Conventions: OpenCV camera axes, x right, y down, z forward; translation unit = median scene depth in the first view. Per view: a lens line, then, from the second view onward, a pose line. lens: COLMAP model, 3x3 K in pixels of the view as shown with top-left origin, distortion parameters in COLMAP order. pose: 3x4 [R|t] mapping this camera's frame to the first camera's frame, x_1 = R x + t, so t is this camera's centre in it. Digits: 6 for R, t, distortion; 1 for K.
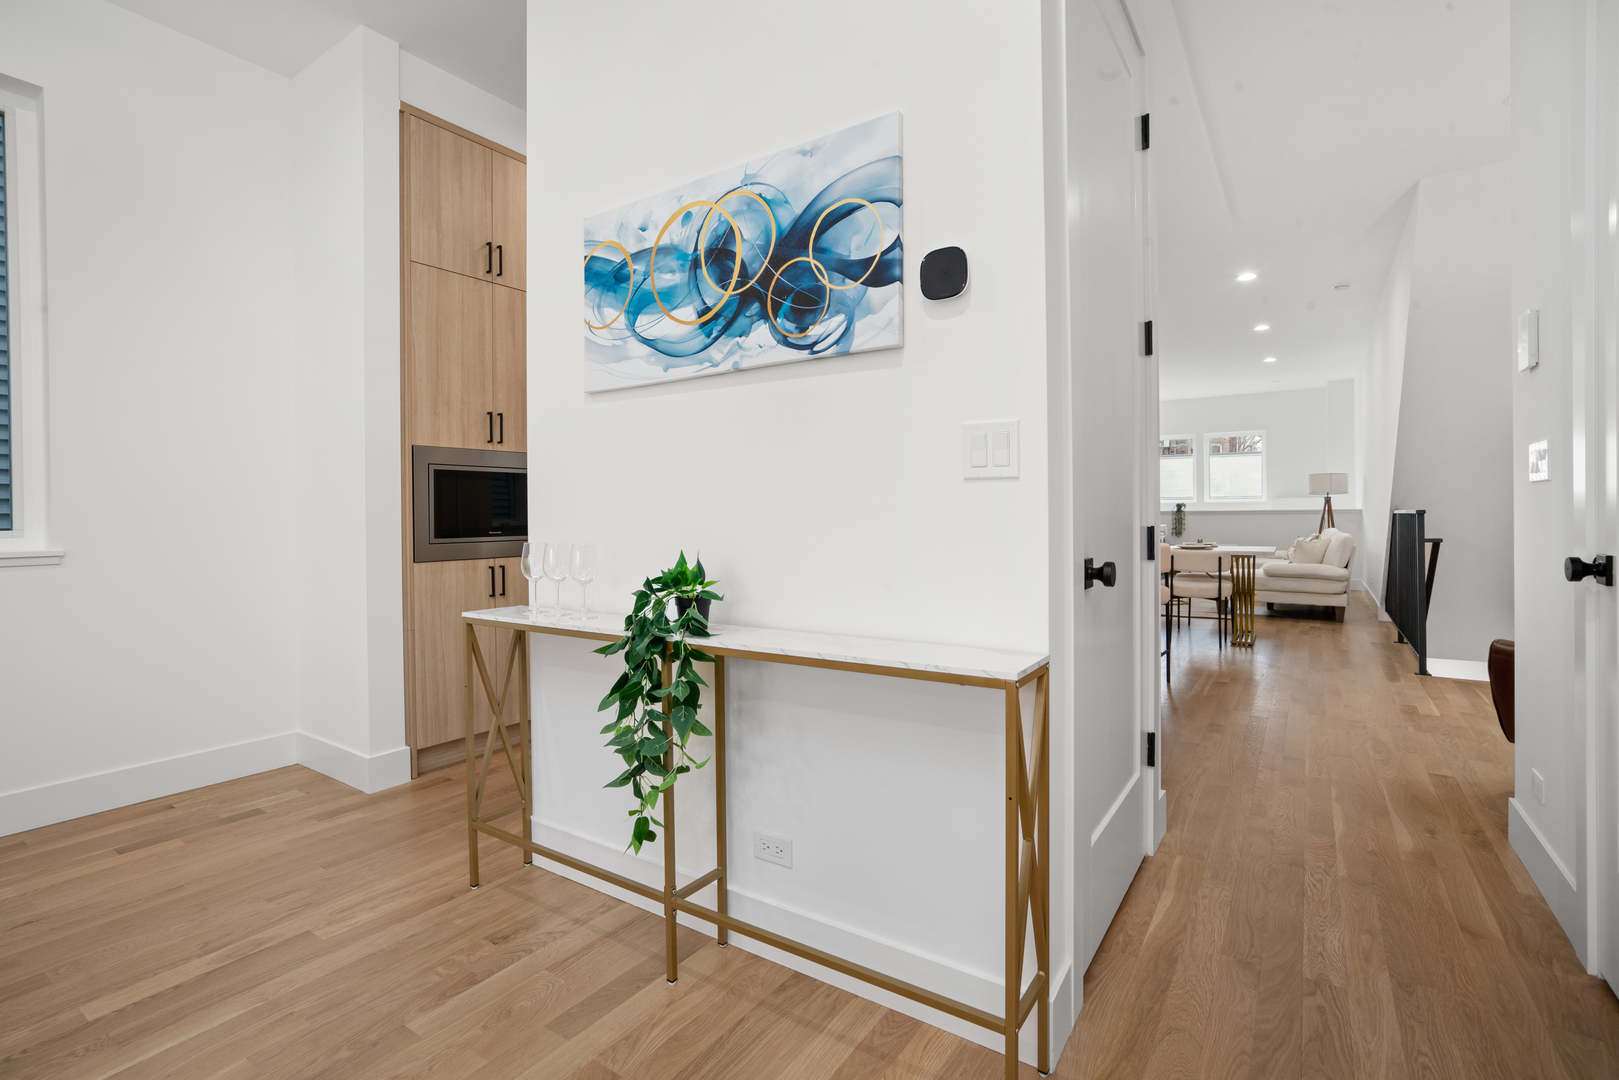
lens RADIAL K [[786.8, 0, 804.6], [0, 786.8, 517.0], [0, 0, 1]] dist [-0.053200, 0.020162]
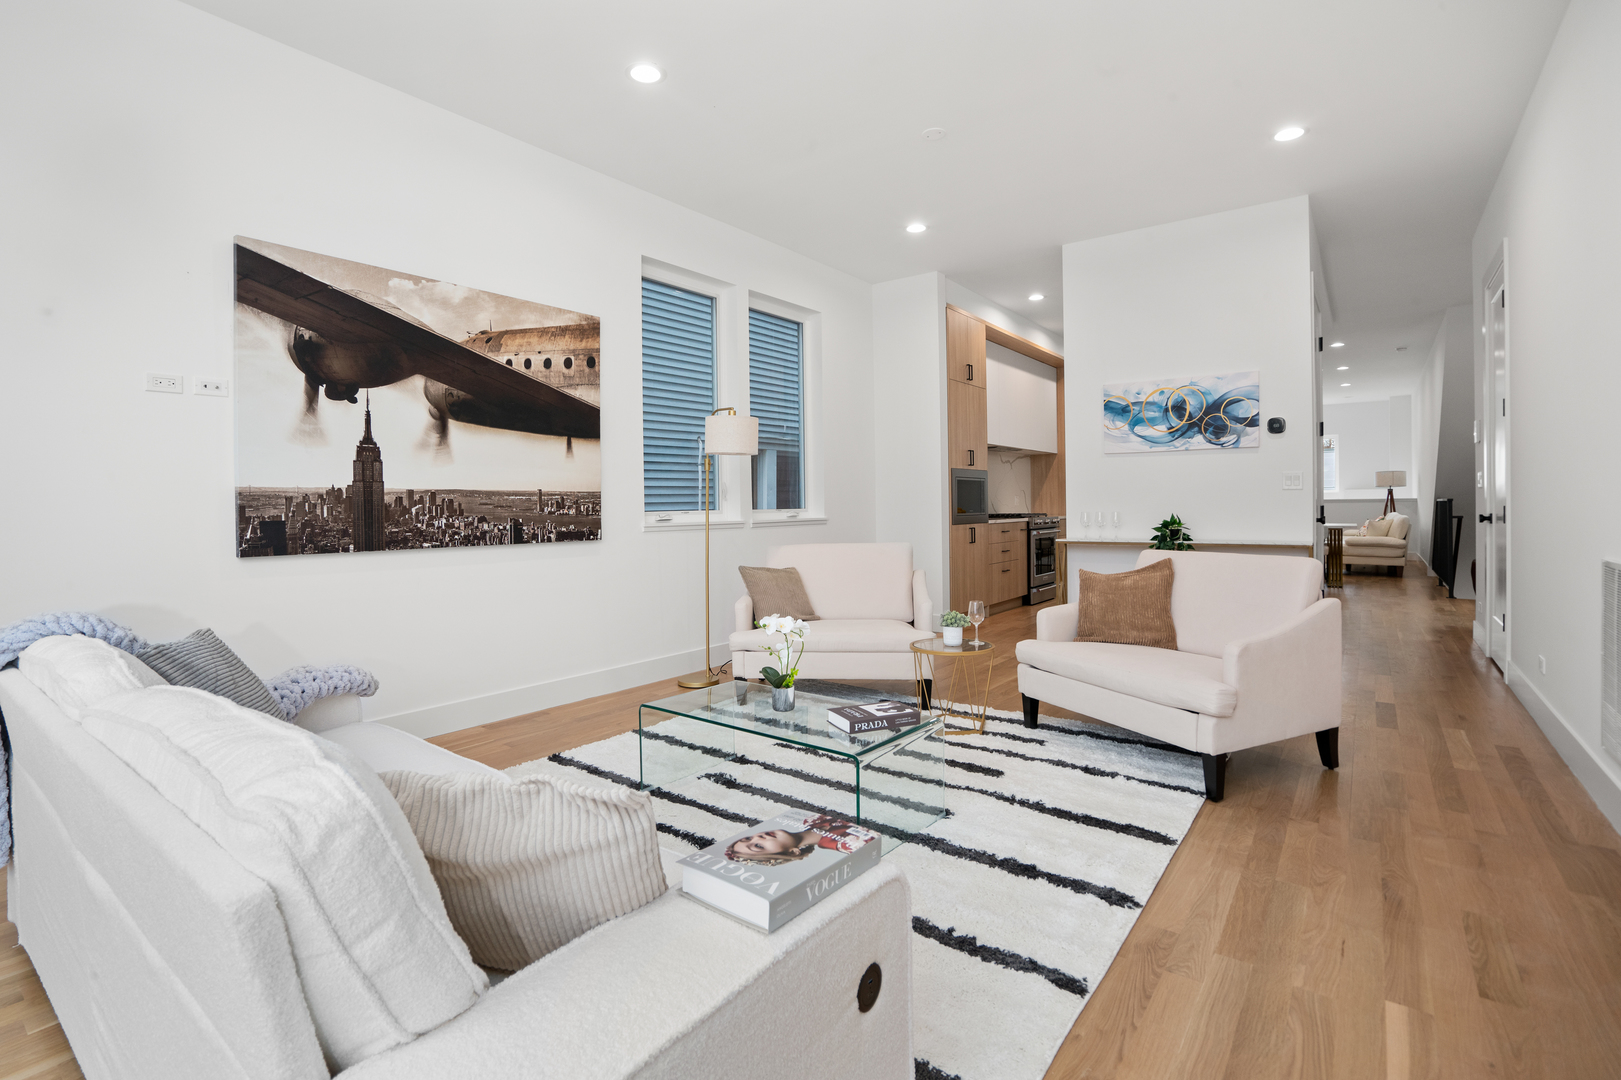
lens RADIAL K [[787.8, 0, 805.6], [0, 787.8, 517.0], [0, 0, 1]] dist [-0.053200, 0.020162]
pose [[0.998766, -0.000263, -0.049668, -1.245147], [0.000930, 0.999910, 0.013401, 0.015882], [0.049660, -0.013431, 0.998676, -1.777208]]
